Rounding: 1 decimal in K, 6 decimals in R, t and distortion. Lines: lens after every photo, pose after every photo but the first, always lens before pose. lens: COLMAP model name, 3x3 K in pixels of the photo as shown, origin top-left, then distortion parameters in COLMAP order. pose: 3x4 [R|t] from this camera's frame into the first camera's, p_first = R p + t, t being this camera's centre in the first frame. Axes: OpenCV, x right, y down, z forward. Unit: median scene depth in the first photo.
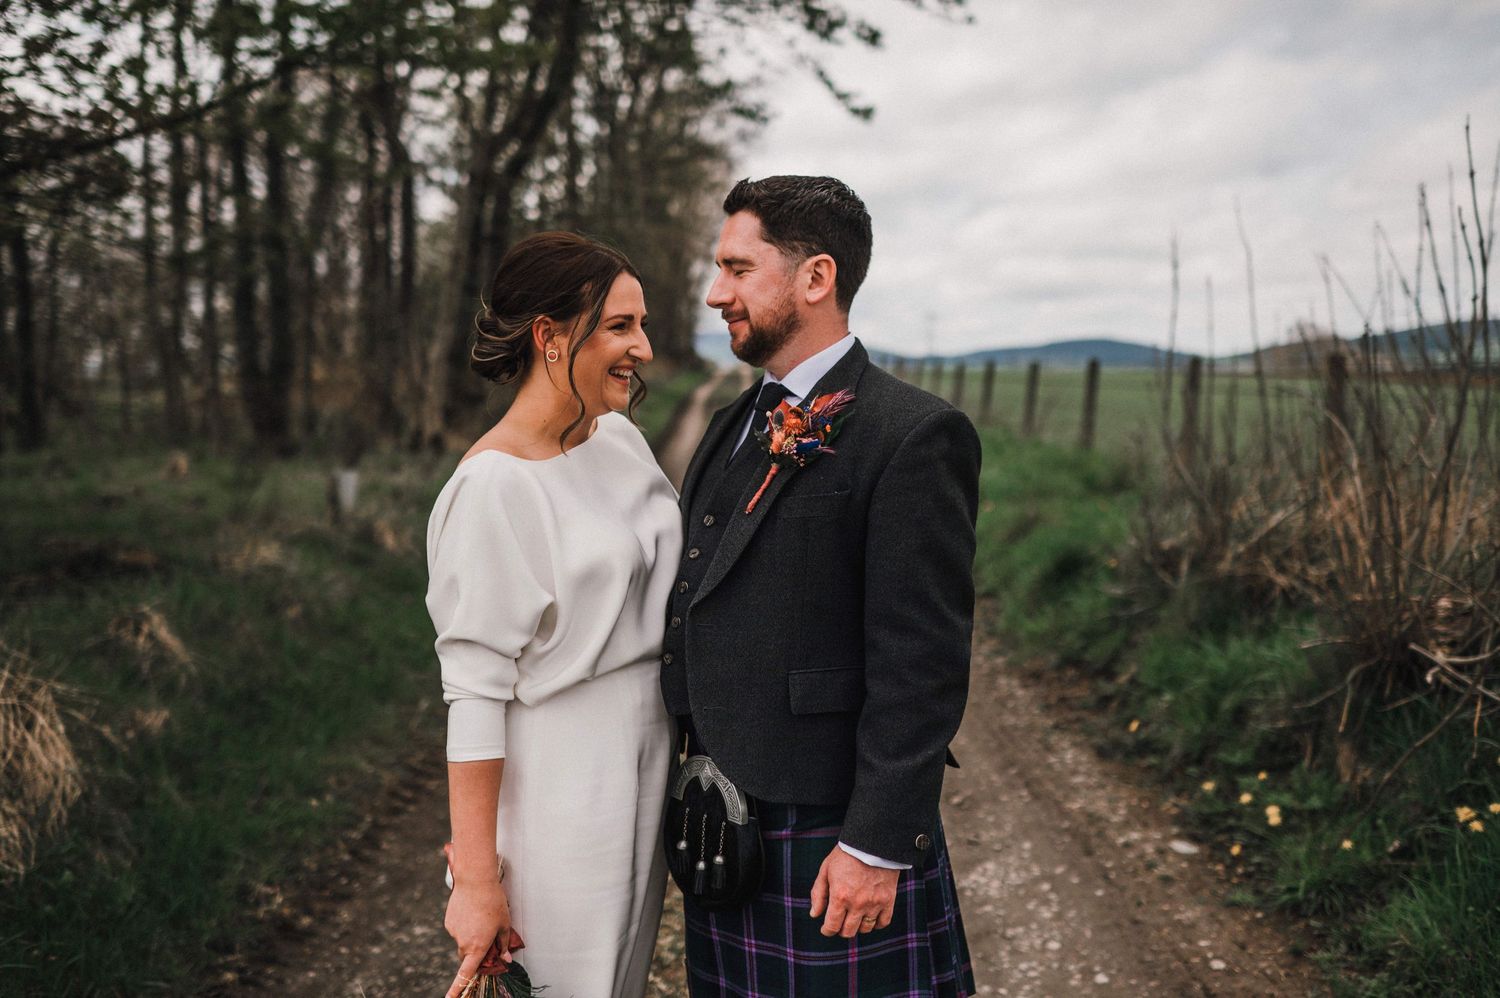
lens RADIAL K [[1577.2, 0, 750.0], [0, 1577.2, 499.0], [0, 0, 1]] dist [-0.015191, -0.021064]
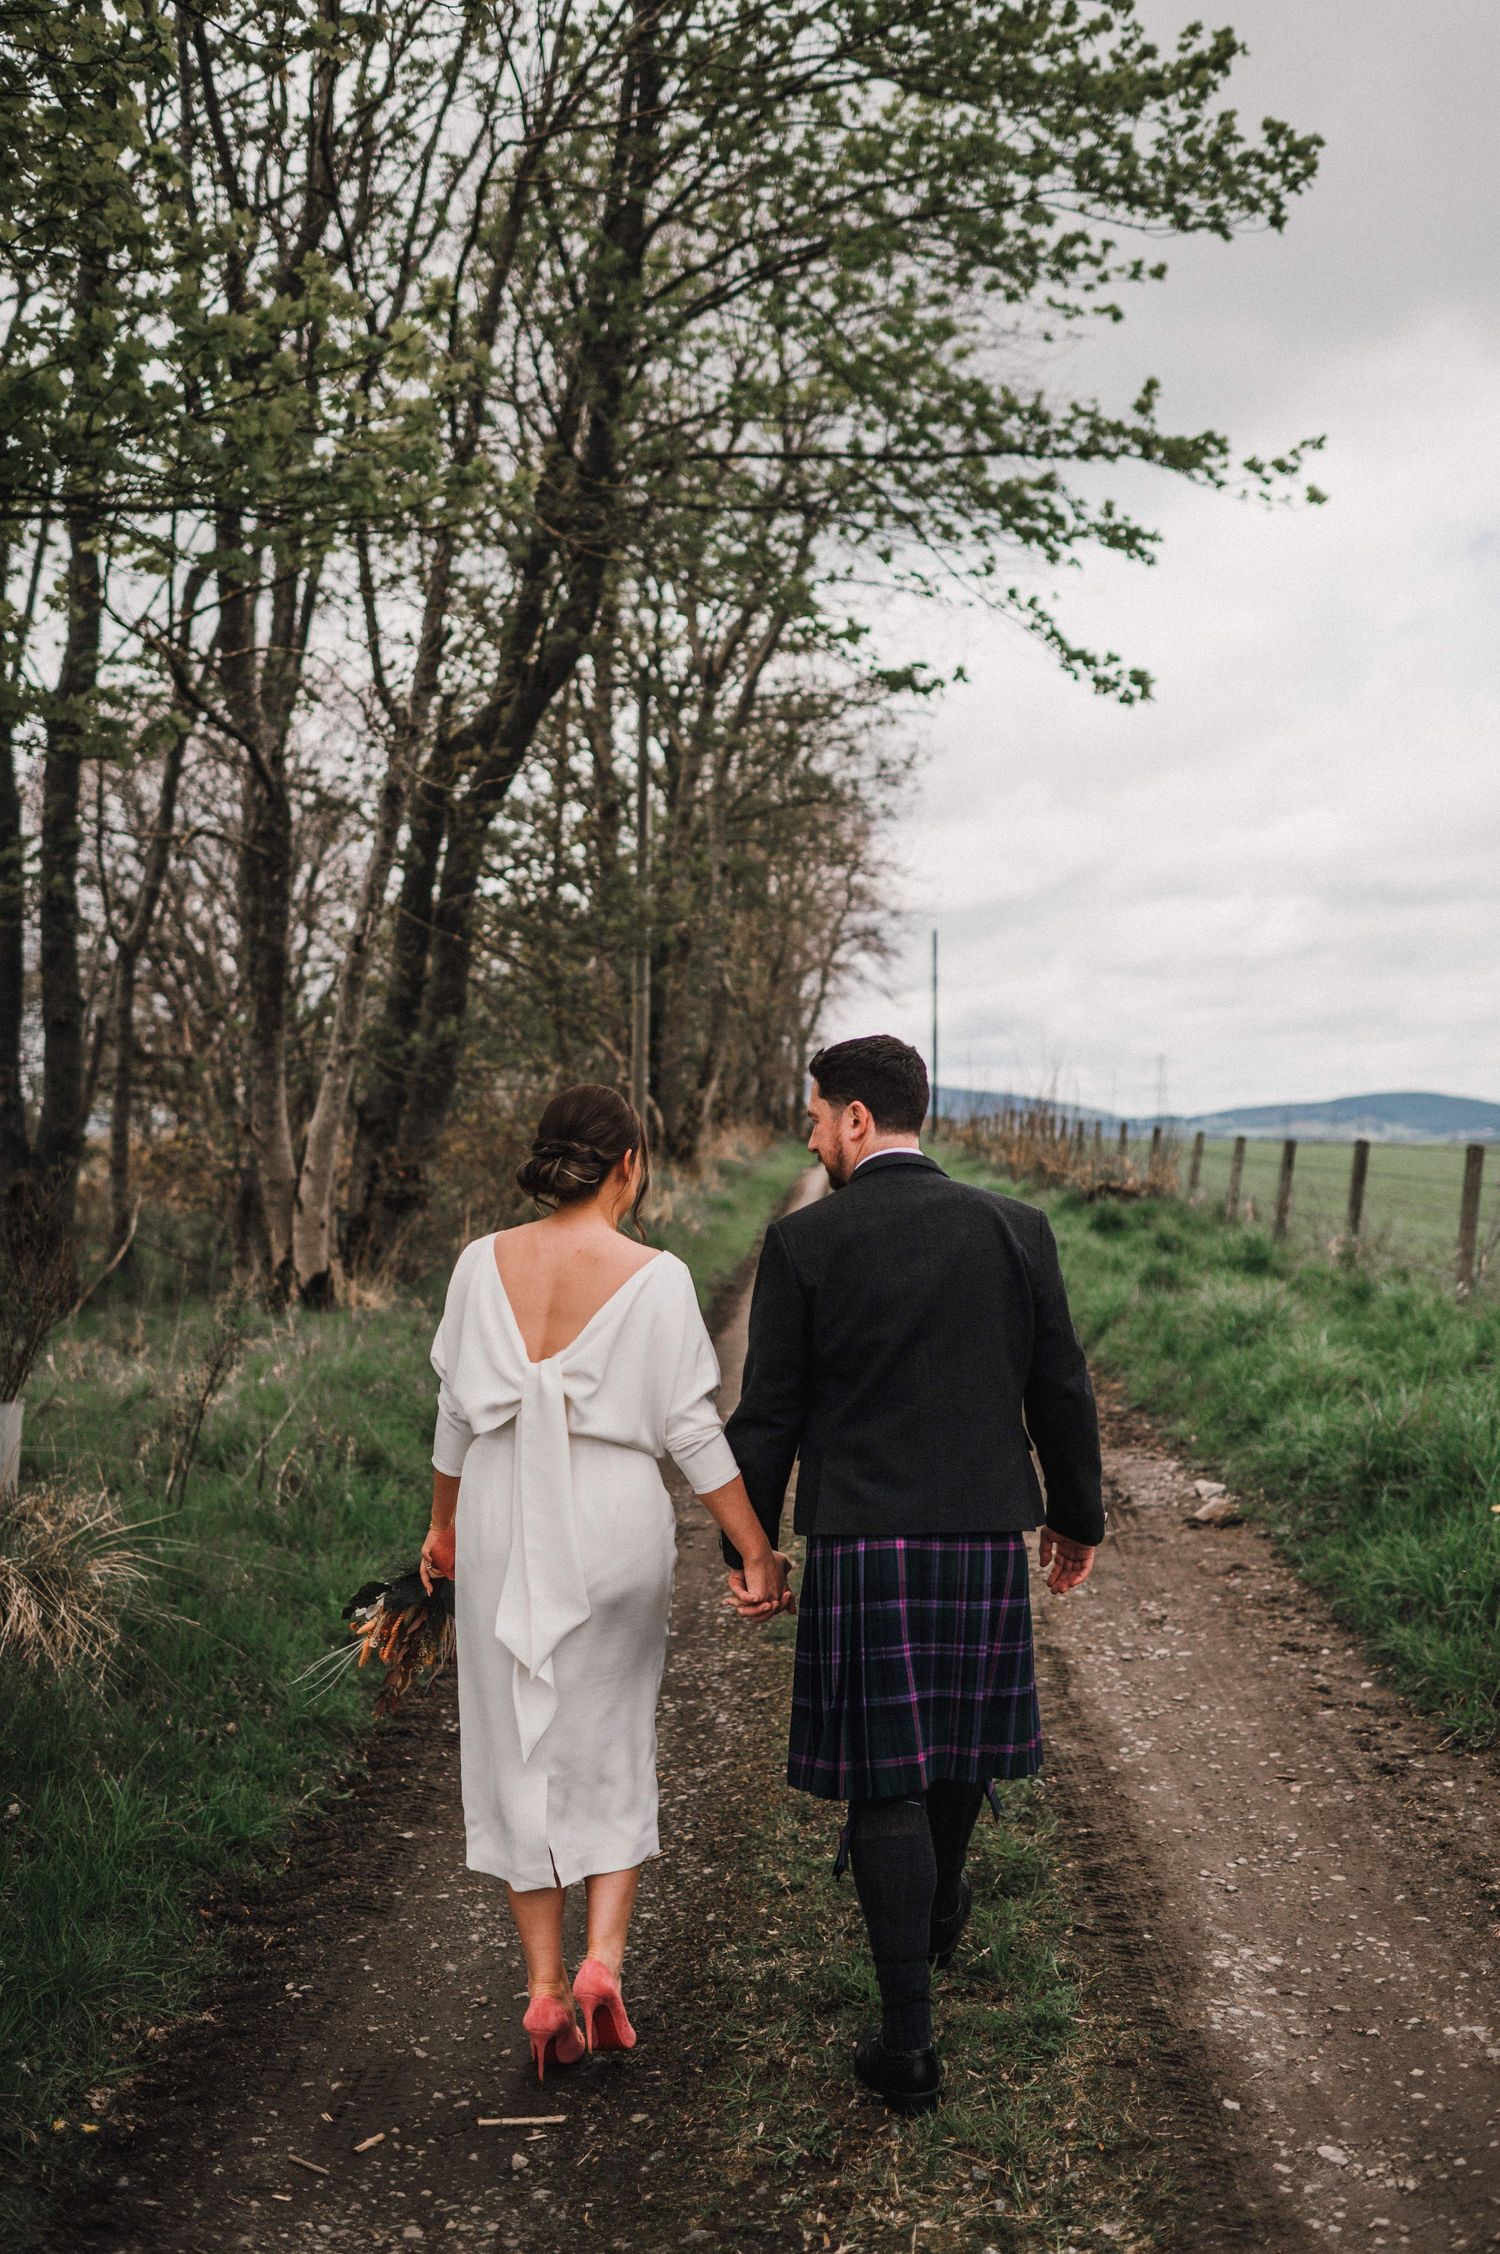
lens RADIAL K [[2370.0, 0, 750.0], [0, 2370.0, 1127.0], [0, 0, 1]] dist [-0.015191, -0.021064]
pose [[0.998320, 0.003984, -0.057810, -0.027258], [-0.008938, 0.996282, -0.085693, -0.077388], [0.057254, 0.086066, 0.994643, 0.706282]]
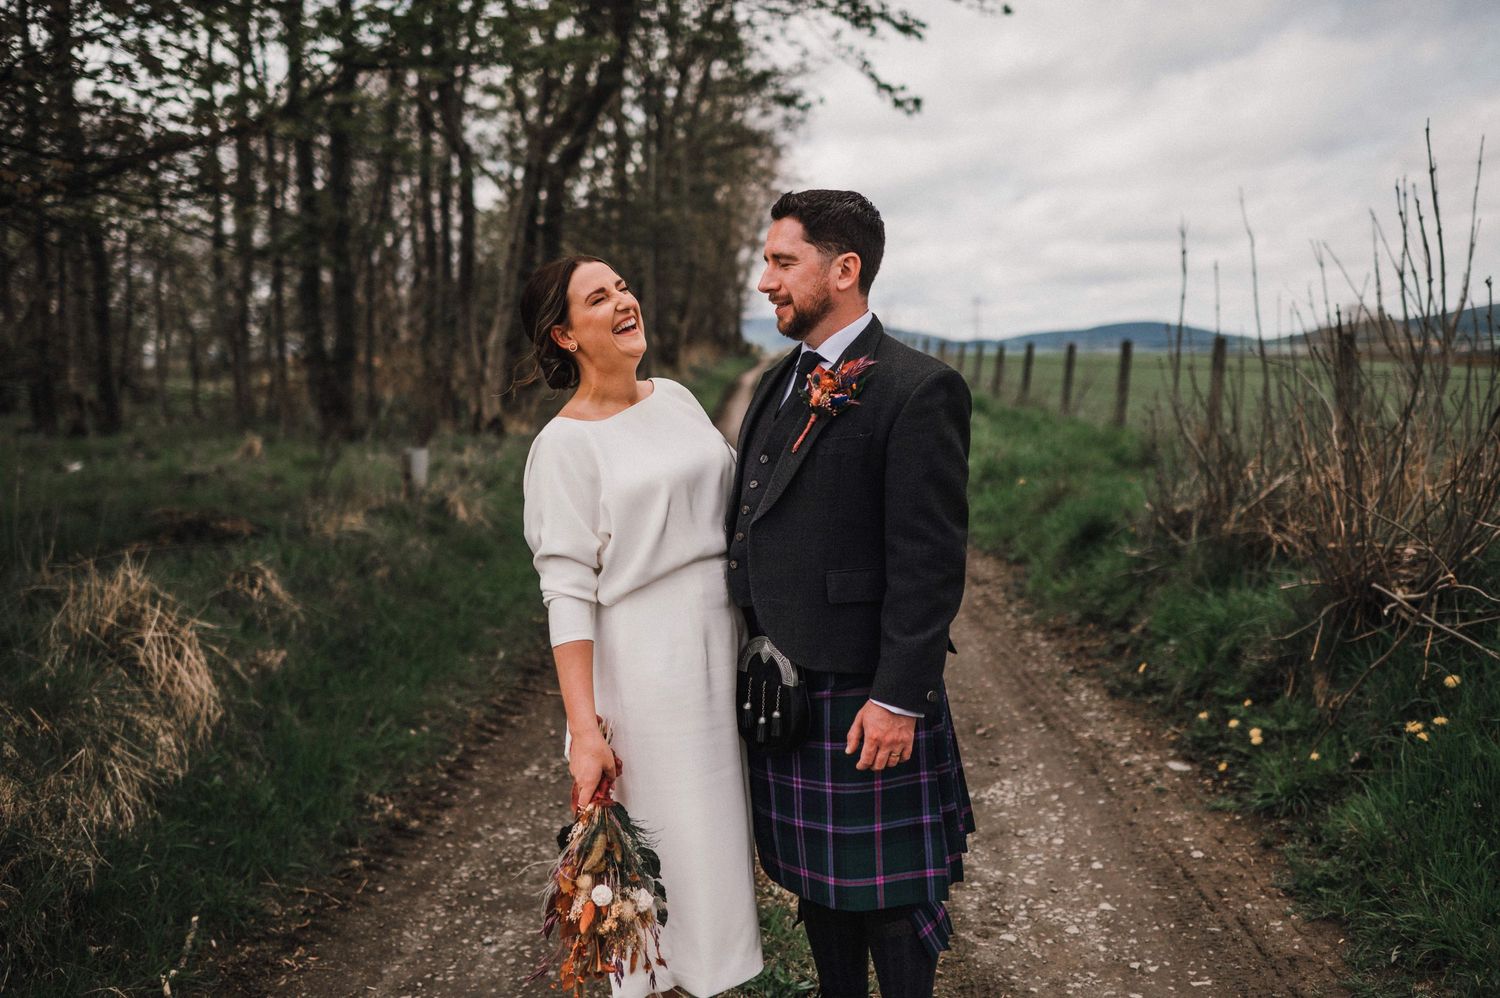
lens RADIAL K [[1577.2, 0, 750.0], [0, 1577.2, 499.0], [0, 0, 1]] dist [-0.015191, -0.021064]
pose [[0.999561, -0.003154, -0.029466, 0.000566], [0.003418, 0.999954, 0.008926, 0.016167], [0.029436, -0.009023, 0.999526, -0.135080]]
